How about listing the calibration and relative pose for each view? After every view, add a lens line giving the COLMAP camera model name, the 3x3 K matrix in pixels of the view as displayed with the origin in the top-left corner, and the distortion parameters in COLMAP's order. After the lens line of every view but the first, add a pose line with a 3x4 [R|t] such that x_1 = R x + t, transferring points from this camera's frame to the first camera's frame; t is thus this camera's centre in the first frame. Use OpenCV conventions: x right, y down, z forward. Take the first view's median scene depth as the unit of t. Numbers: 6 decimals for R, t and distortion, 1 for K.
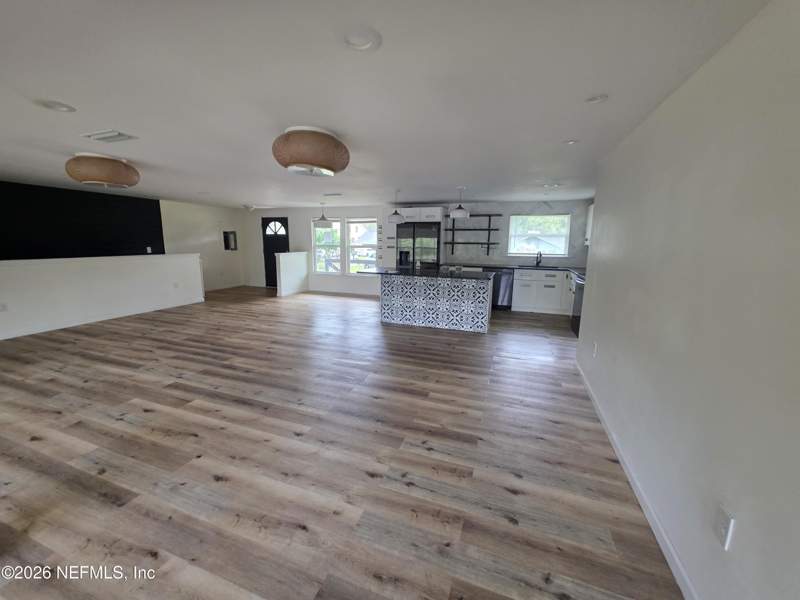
lens RADIAL K [[322.2, 0, 398.2], [0, 322.2, 296.2], [0, 0, 1]] dist [0.001910, 0.000288]
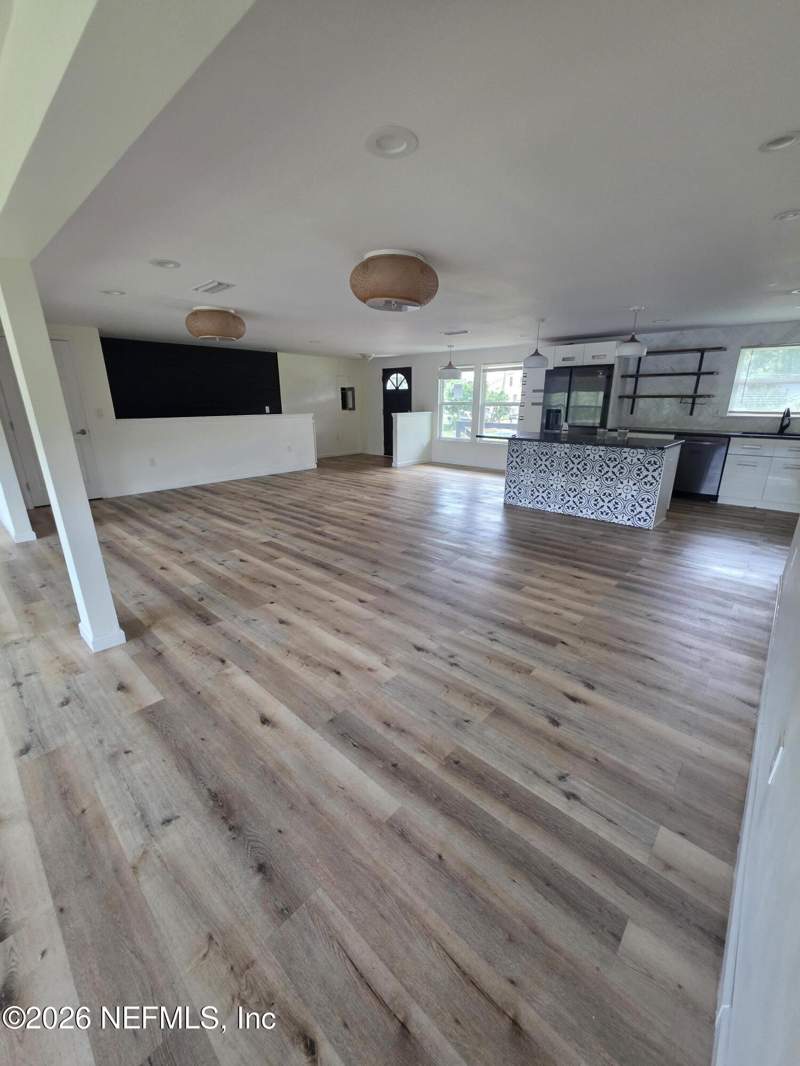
lens RADIAL K [[429.4, 0, 402.5], [0, 429.4, 534.3], [0, 0, 1]] dist [0.001910, 0.000288]
pose [[0.923876, 0.102954, -0.368584, 0.189754], [-0.053102, 0.988304, 0.142952, 0.034815], [0.378990, -0.112498, 0.918537, -0.074375]]
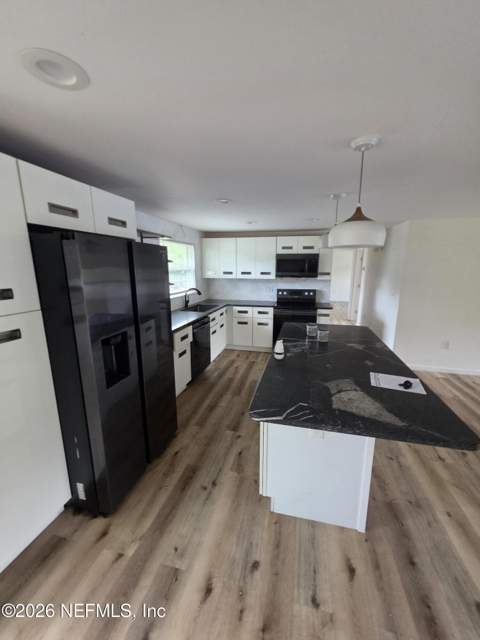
lens RADIAL K [[257.8, 0, 240.2], [0, 257.8, 321.2], [0, 0, 1]] dist [0.001910, 0.000288]
pose [[-0.114731, -0.222046, 0.968262, -0.121171], [0.179497, 0.954022, 0.240049, -0.105895], [-0.977045, 0.201341, -0.069599, 0.512513]]
